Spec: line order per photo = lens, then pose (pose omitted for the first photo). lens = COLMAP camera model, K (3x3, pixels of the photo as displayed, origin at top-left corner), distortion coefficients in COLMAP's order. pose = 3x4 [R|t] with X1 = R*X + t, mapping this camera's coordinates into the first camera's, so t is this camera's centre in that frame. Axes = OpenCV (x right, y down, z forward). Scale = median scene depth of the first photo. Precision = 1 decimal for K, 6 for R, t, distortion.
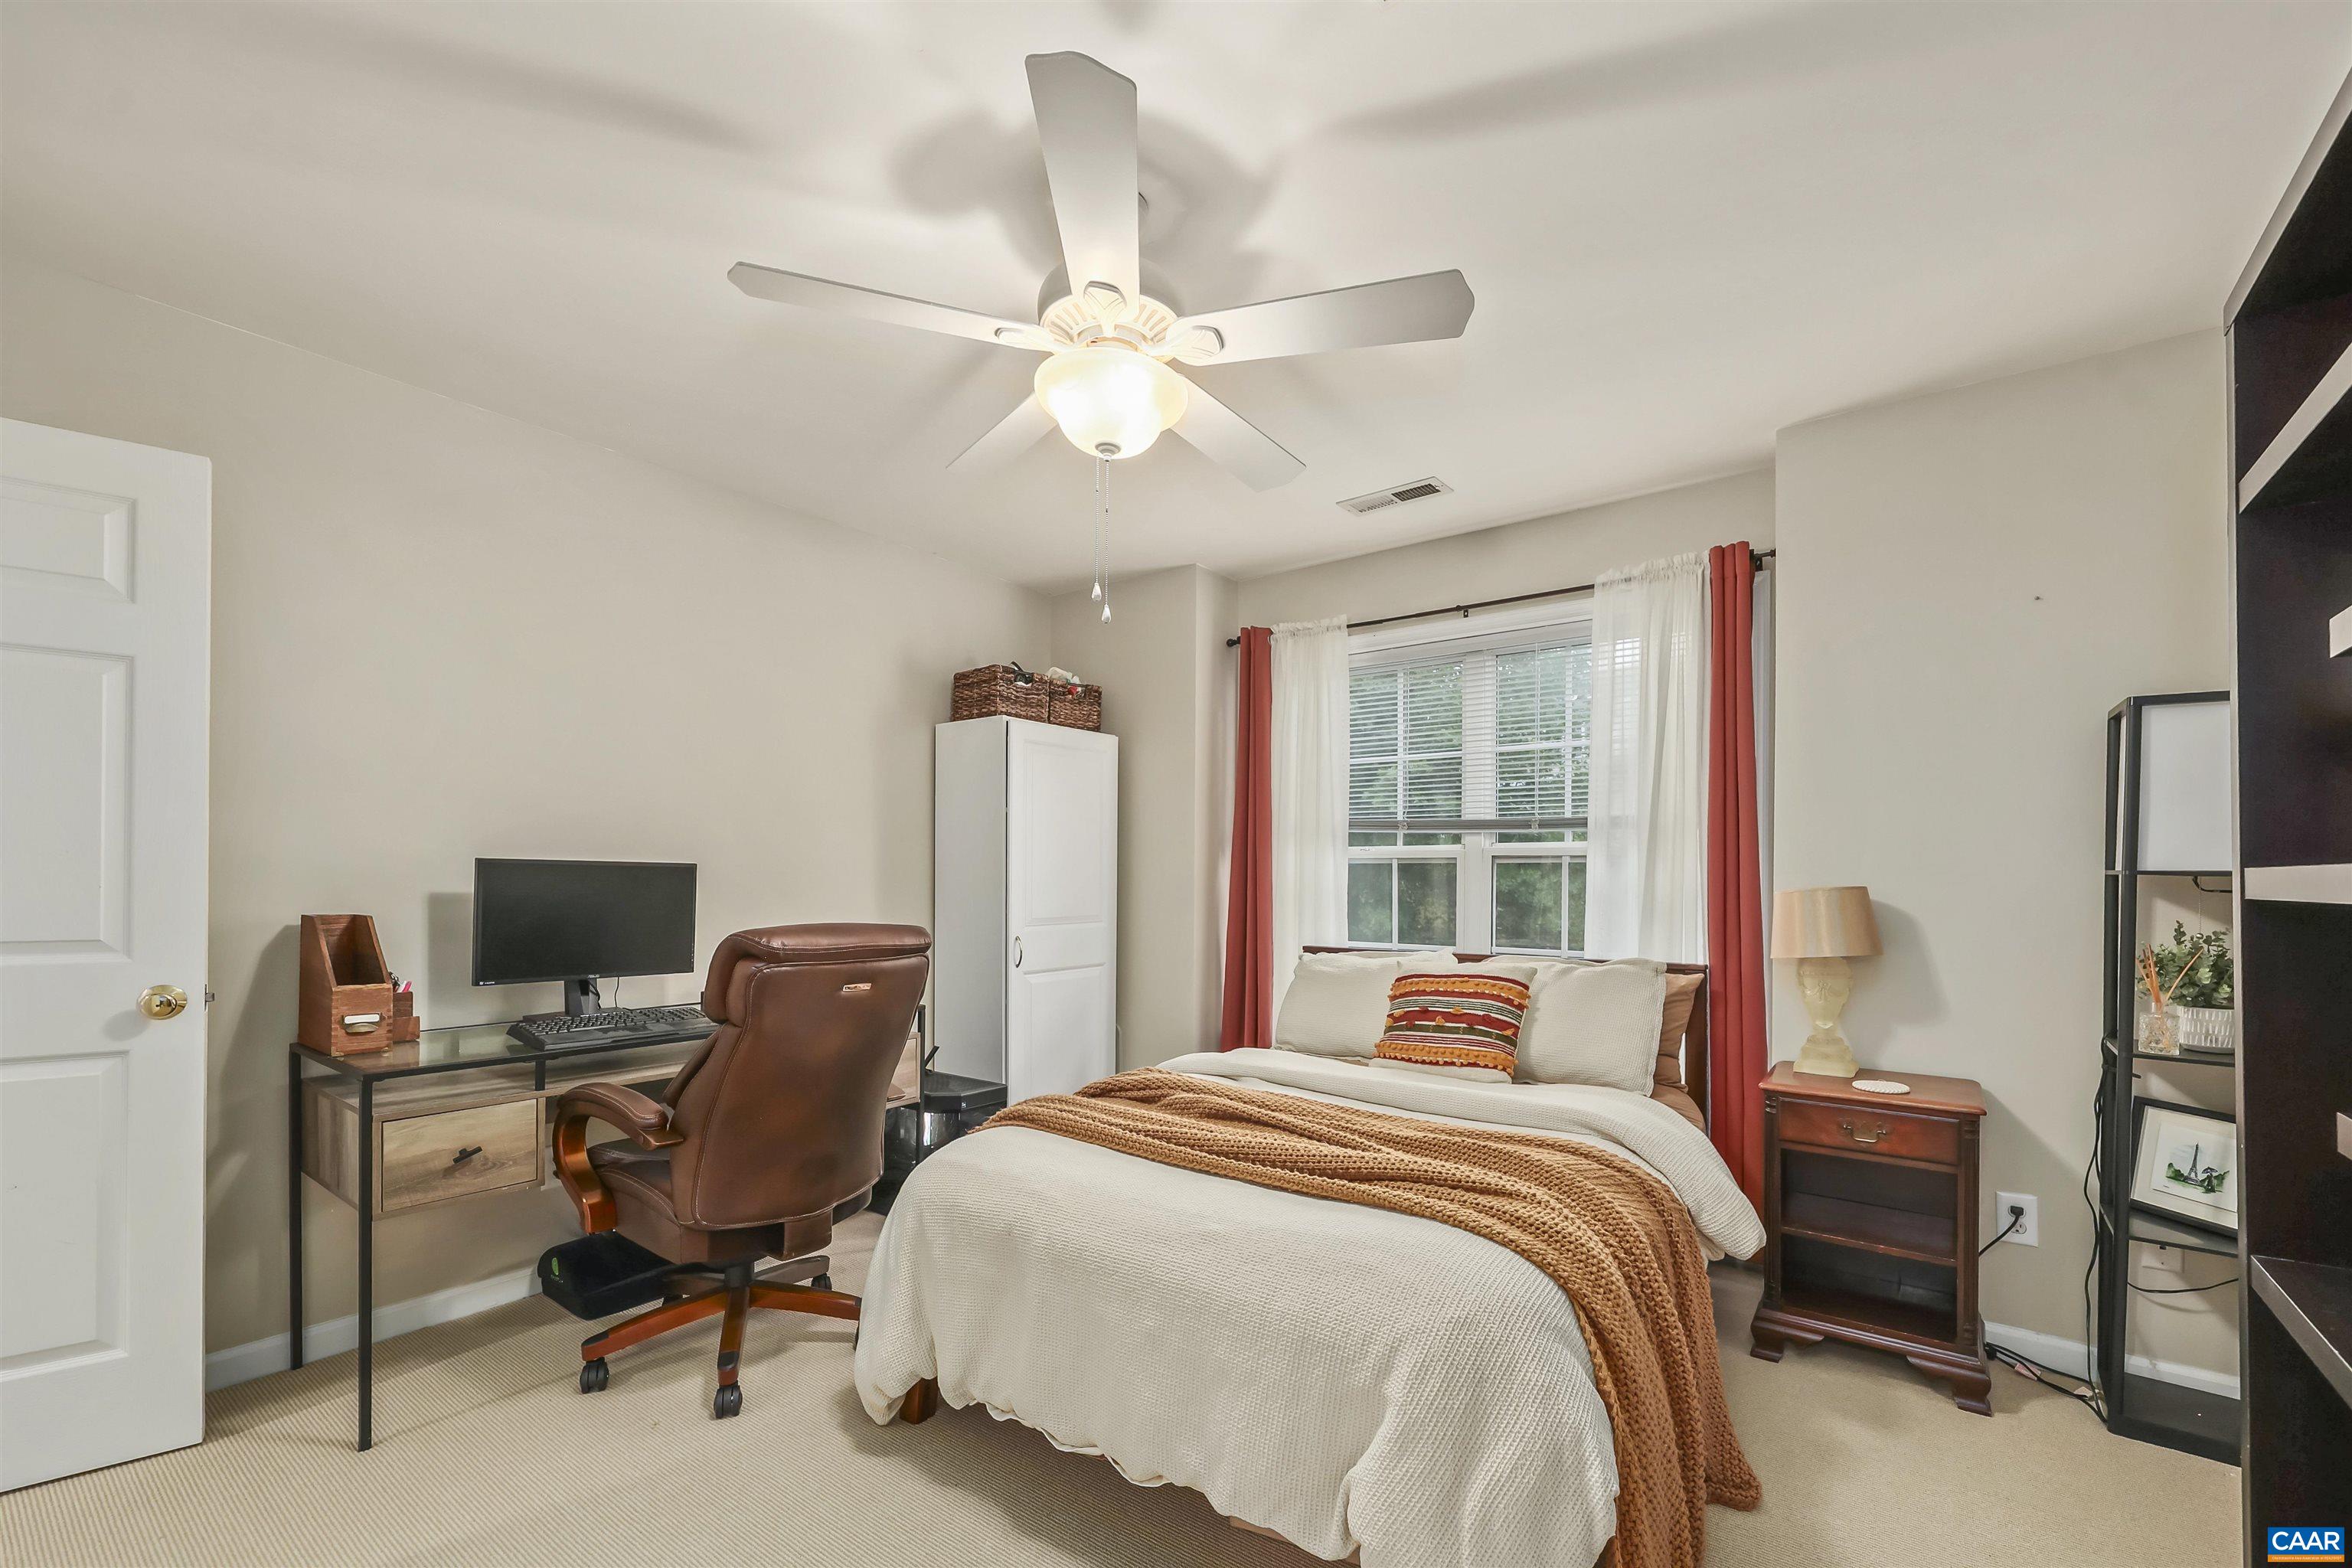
lens RADIAL K [[980.8, 0, 1149.6], [0, 980.8, 877.2], [0, 0, 1]] dist [0.001917, 0.000454]
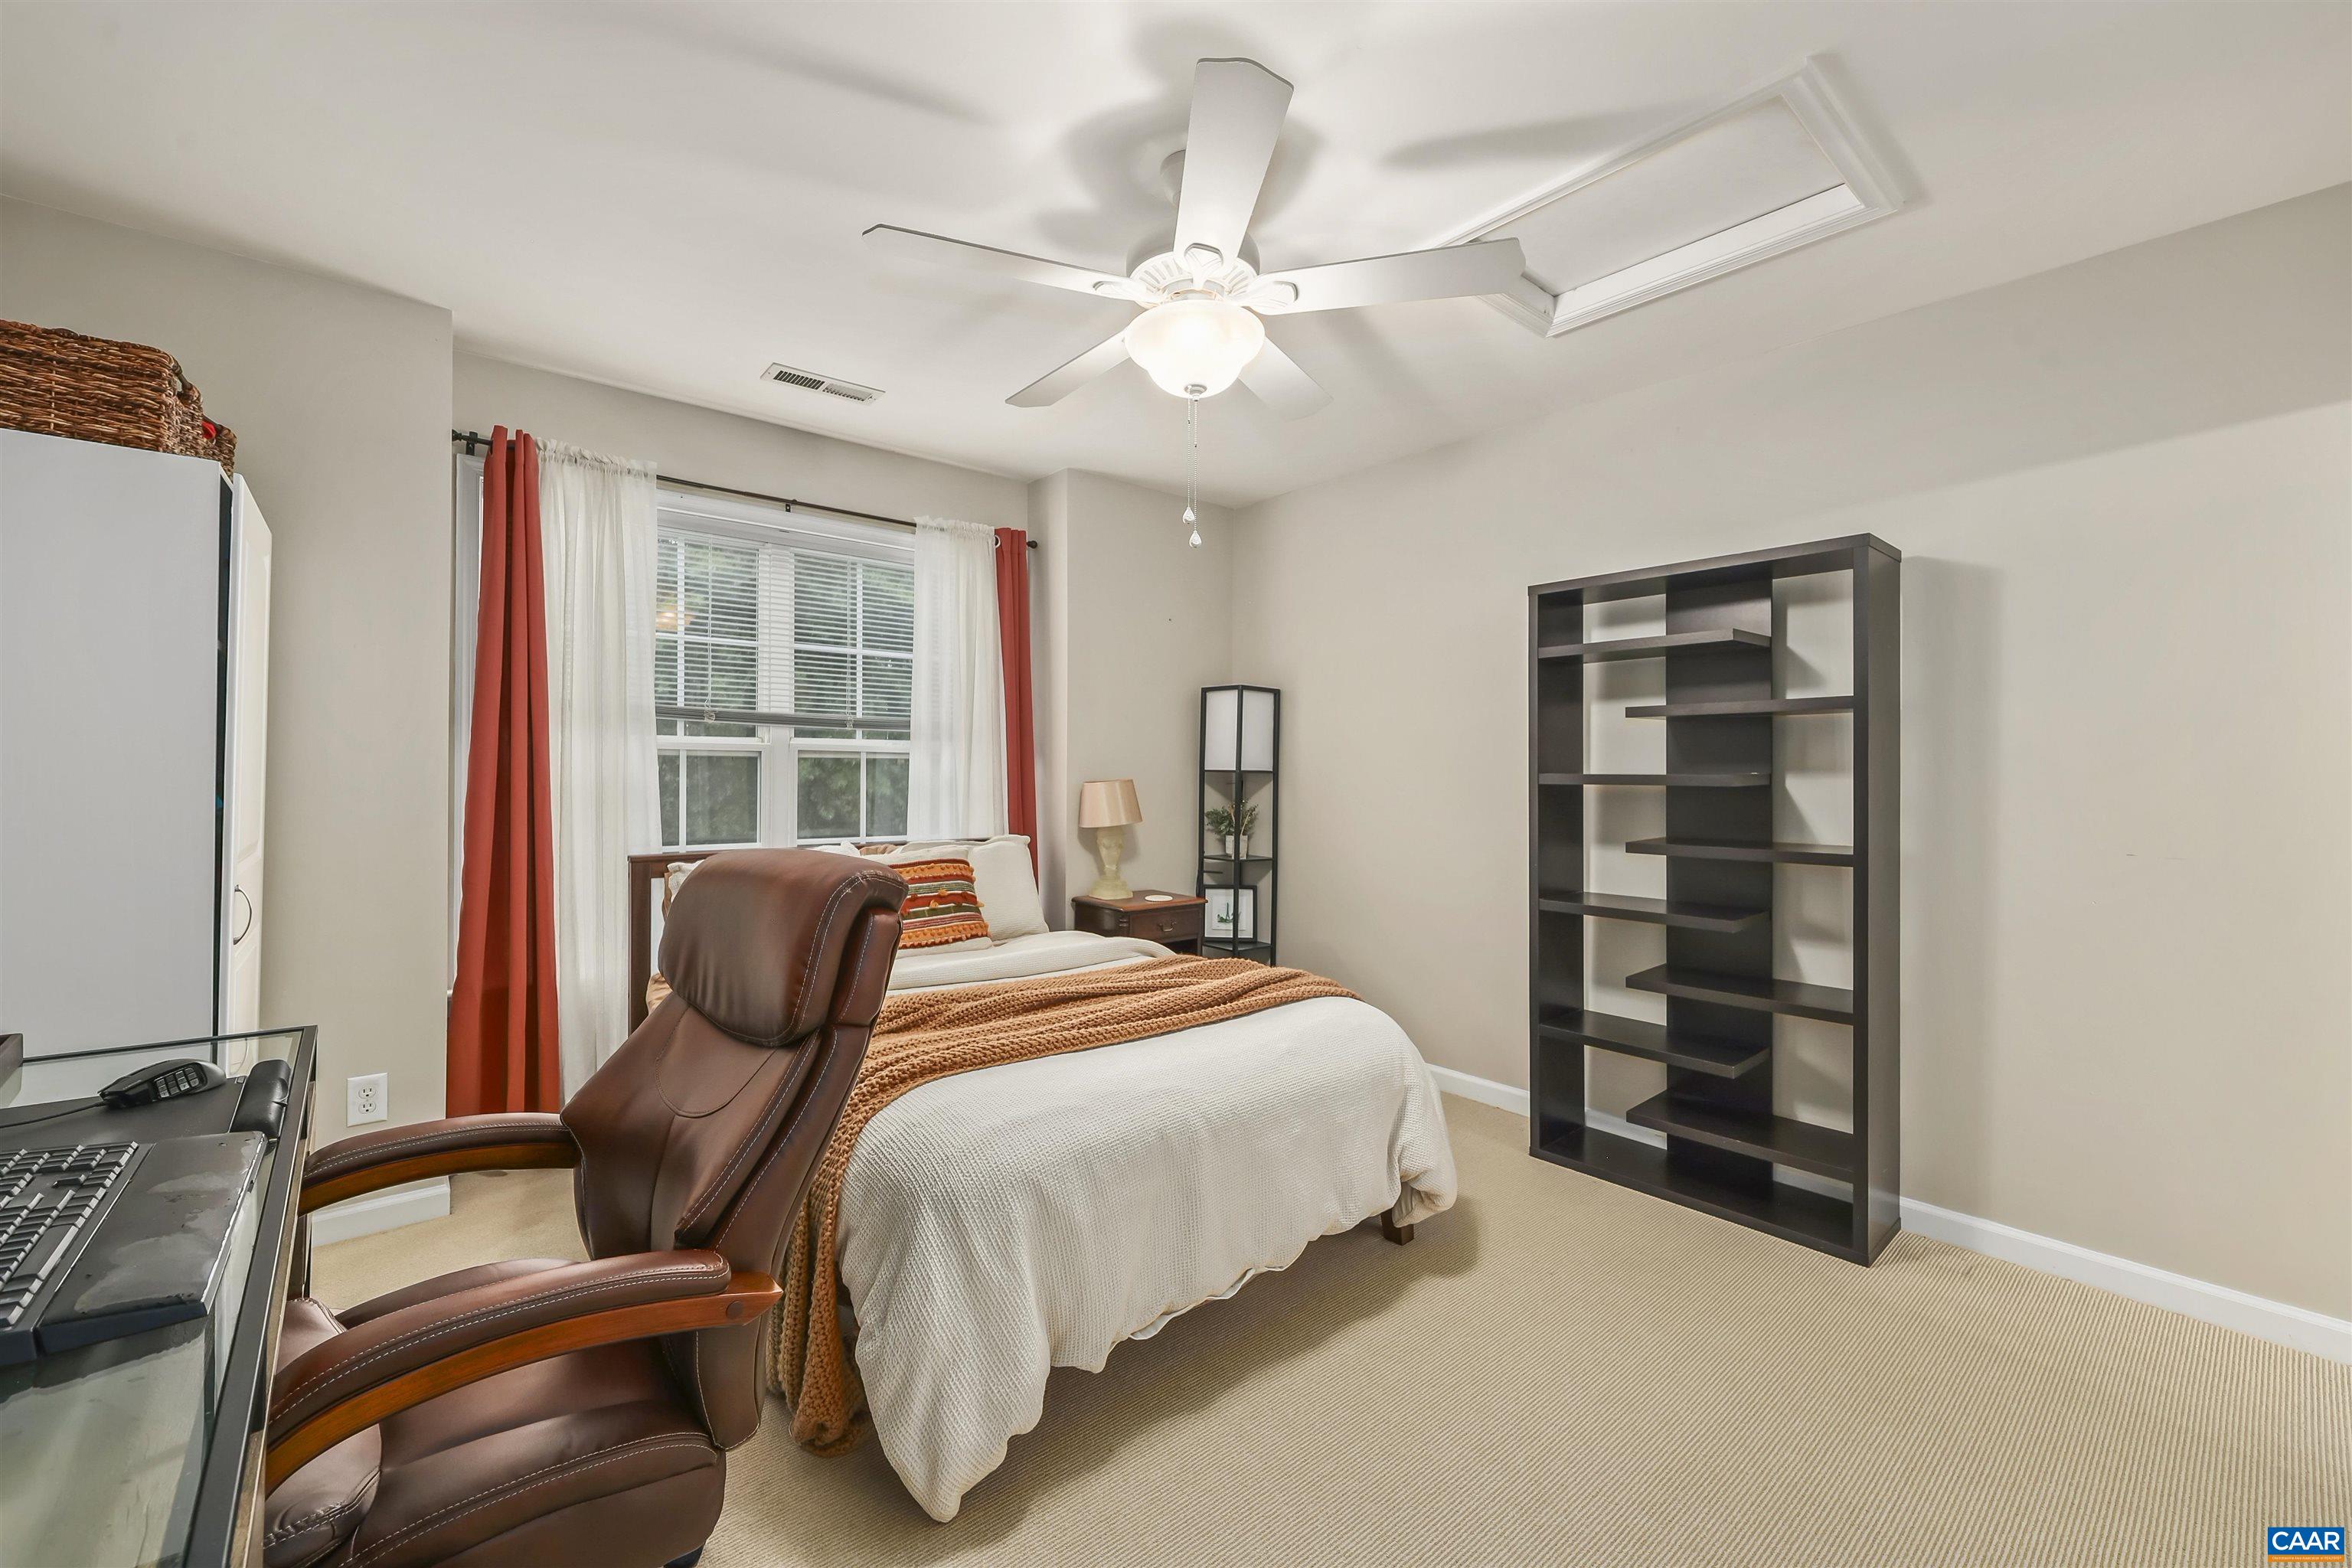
lens RADIAL K [[980.8, 0, 1175.8], [0, 980.8, 774.8], [0, 0, 1]] dist [0.001917, 0.000454]
pose [[0.211074, -0.004108, 0.977461, -0.593624], [-0.008026, 0.999950, 0.005936, -0.006089], [-0.977437, -0.009098, 0.211030, 0.415215]]
